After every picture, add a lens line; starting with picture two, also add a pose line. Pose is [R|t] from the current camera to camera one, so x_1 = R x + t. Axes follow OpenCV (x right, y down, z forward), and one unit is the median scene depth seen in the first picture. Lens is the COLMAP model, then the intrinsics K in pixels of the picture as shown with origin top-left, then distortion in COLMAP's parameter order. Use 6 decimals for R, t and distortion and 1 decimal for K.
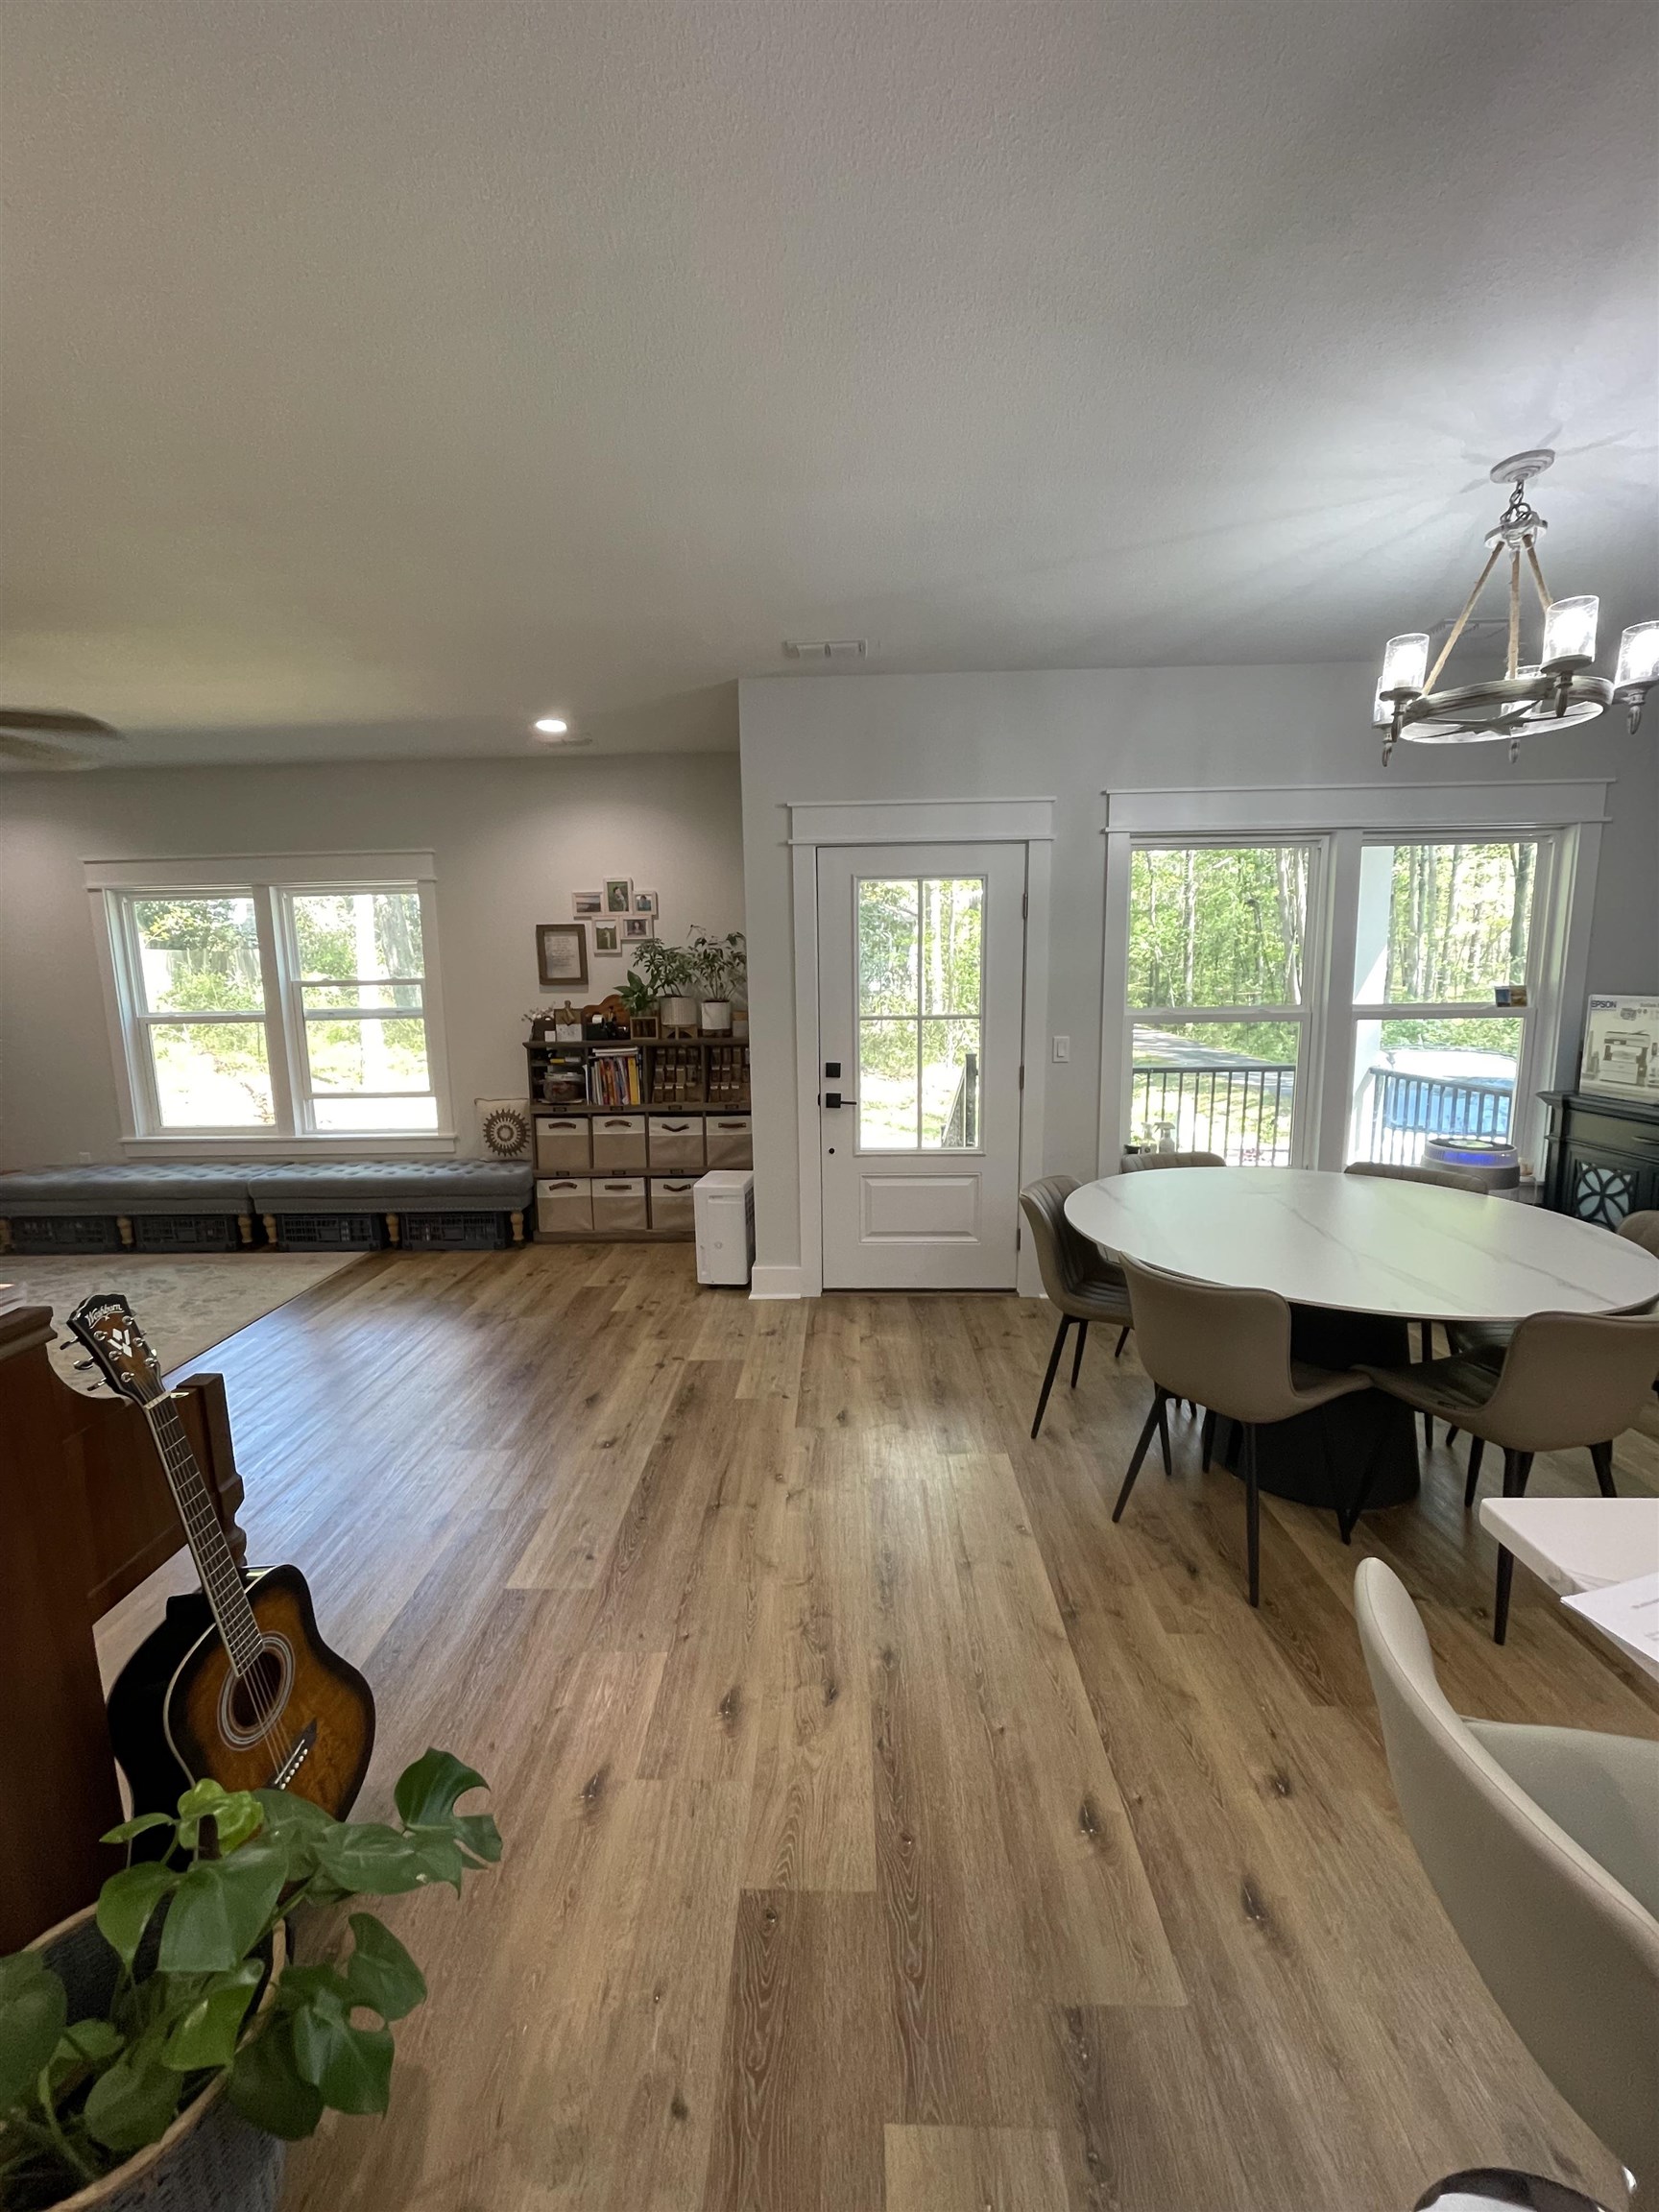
lens RADIAL K [[893.3, 0, 823.2], [0, 893.3, 1108.6], [0, 0, 1]] dist [0.002170, 0.000332]
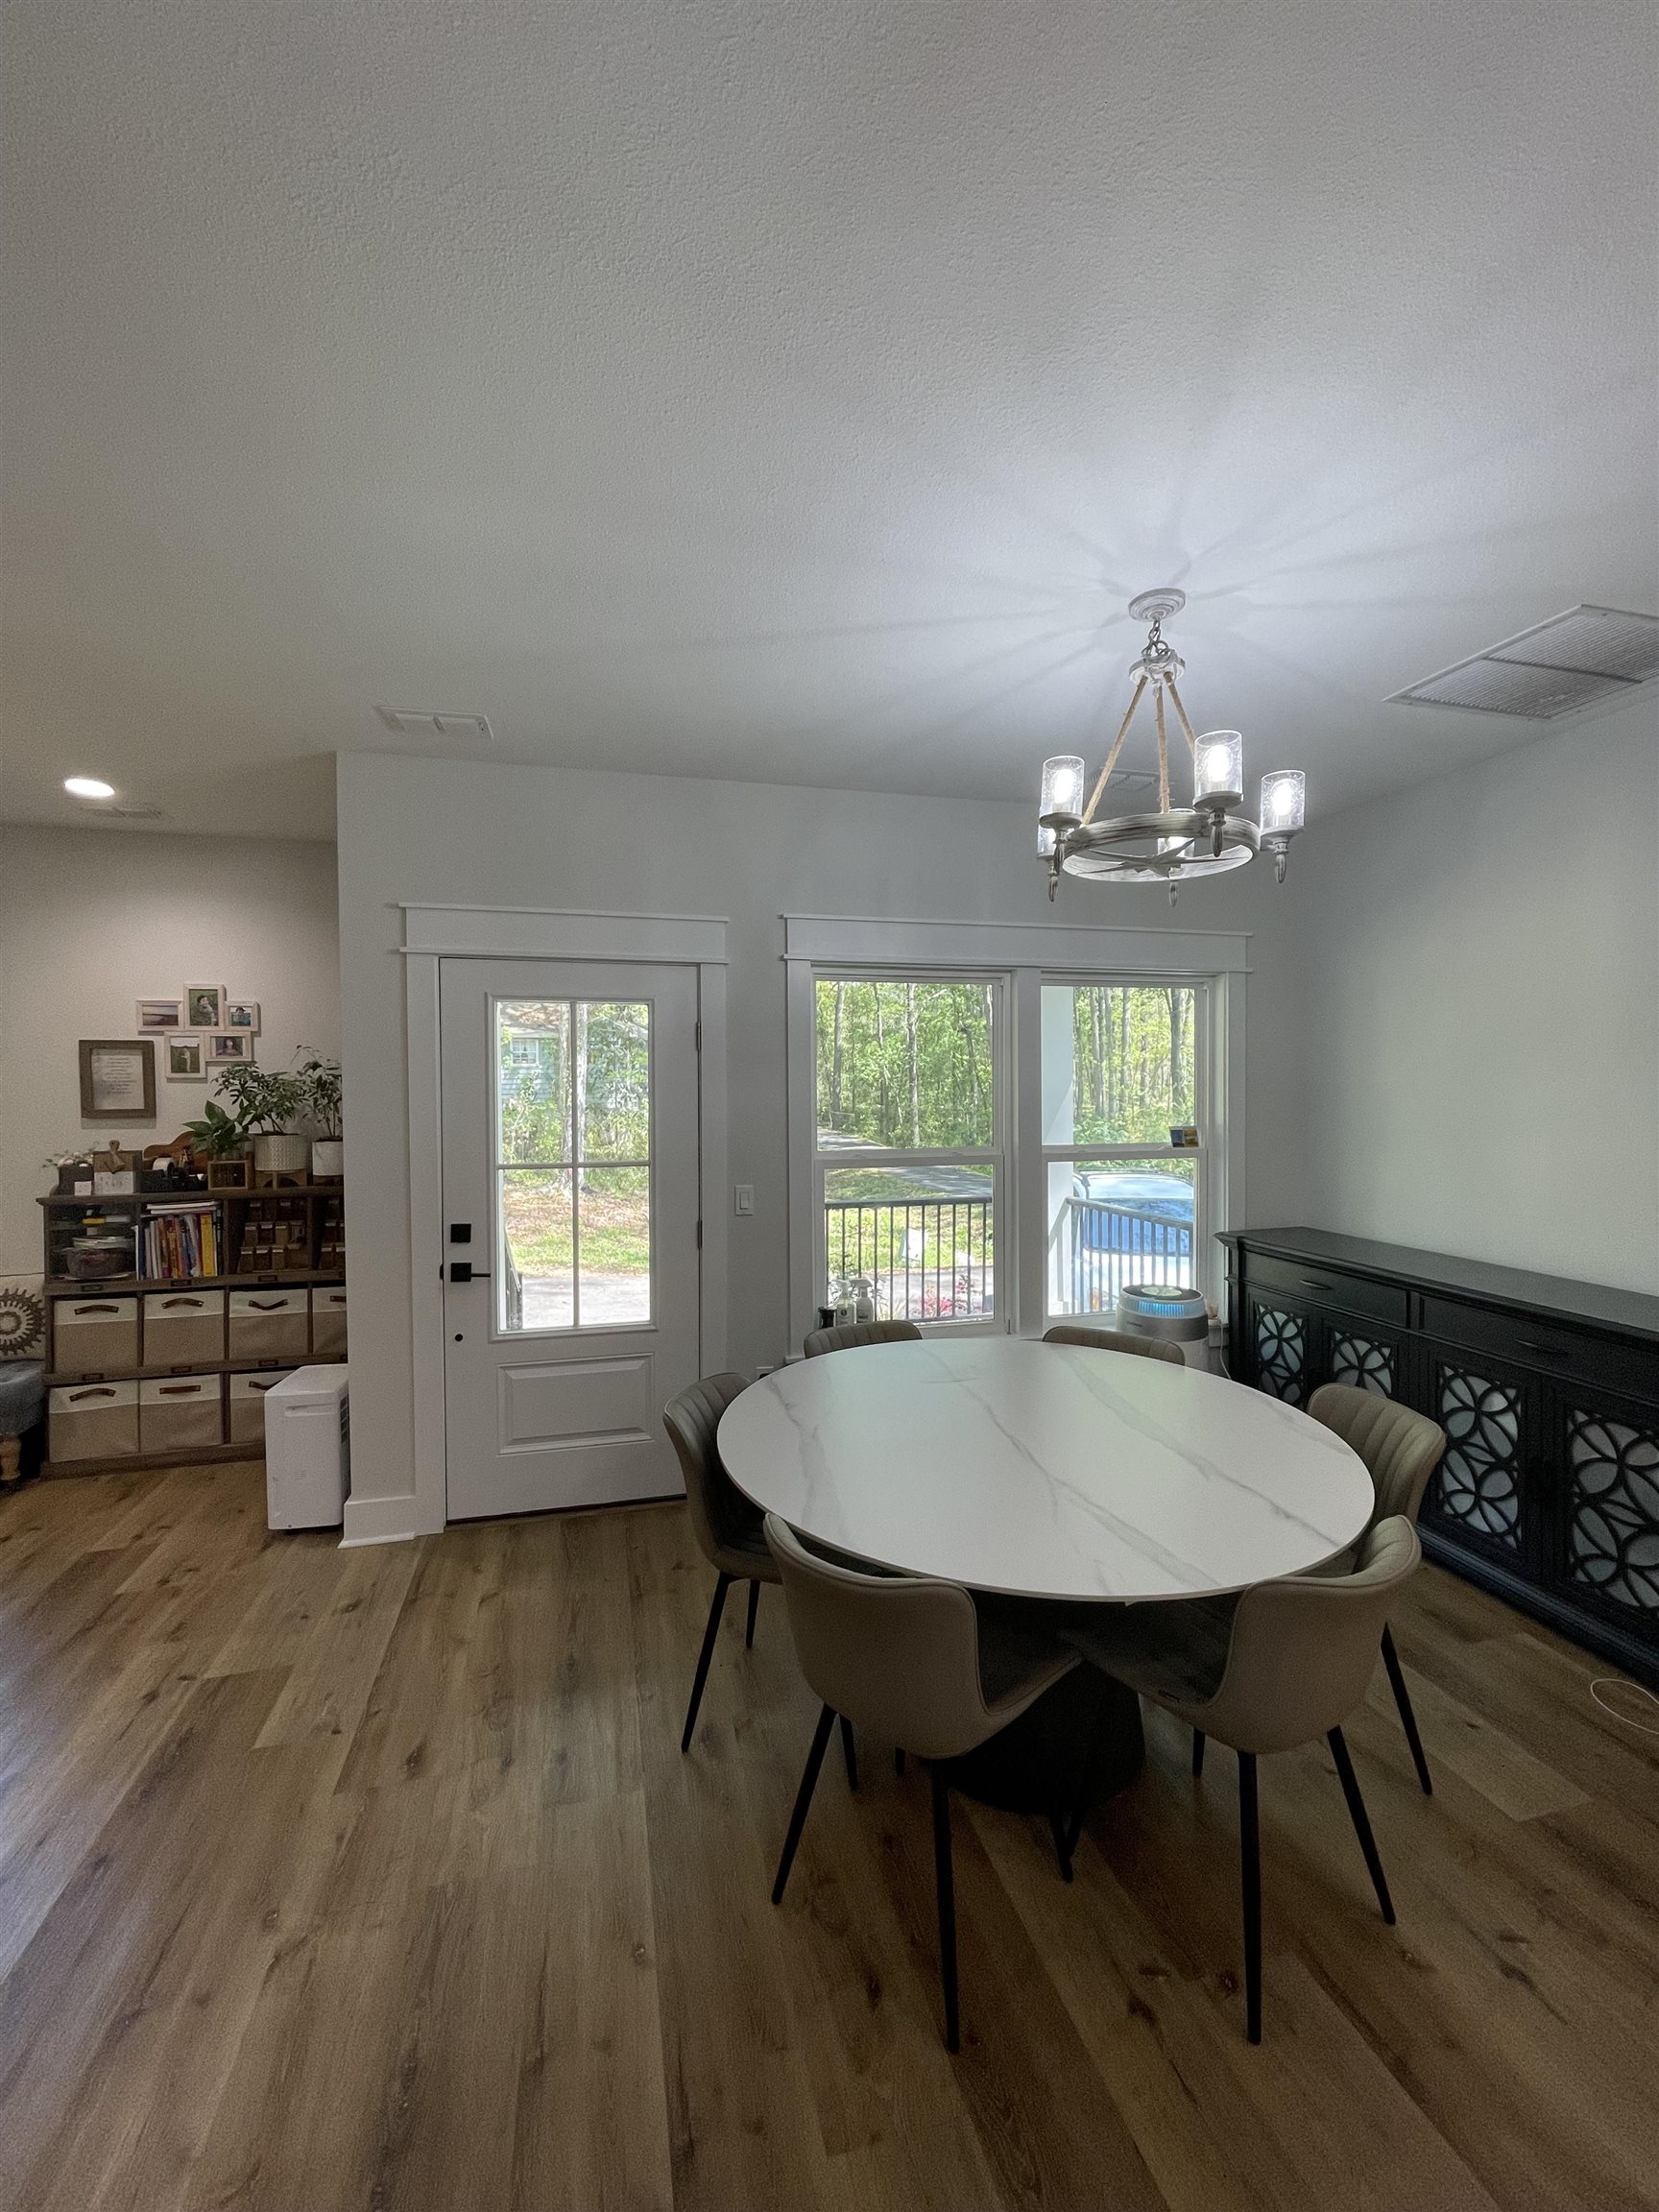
lens RADIAL K [[893.1, 0, 820.3], [0, 893.1, 1106.8], [0, 0, 1]] dist [-0.002536, 0.000321]
pose [[0.962546, 0.004579, 0.271080, 0.083449], [0.030473, 0.991694, -0.124956, -0.037142], [-0.269401, 0.128536, 0.954412, 0.119691]]
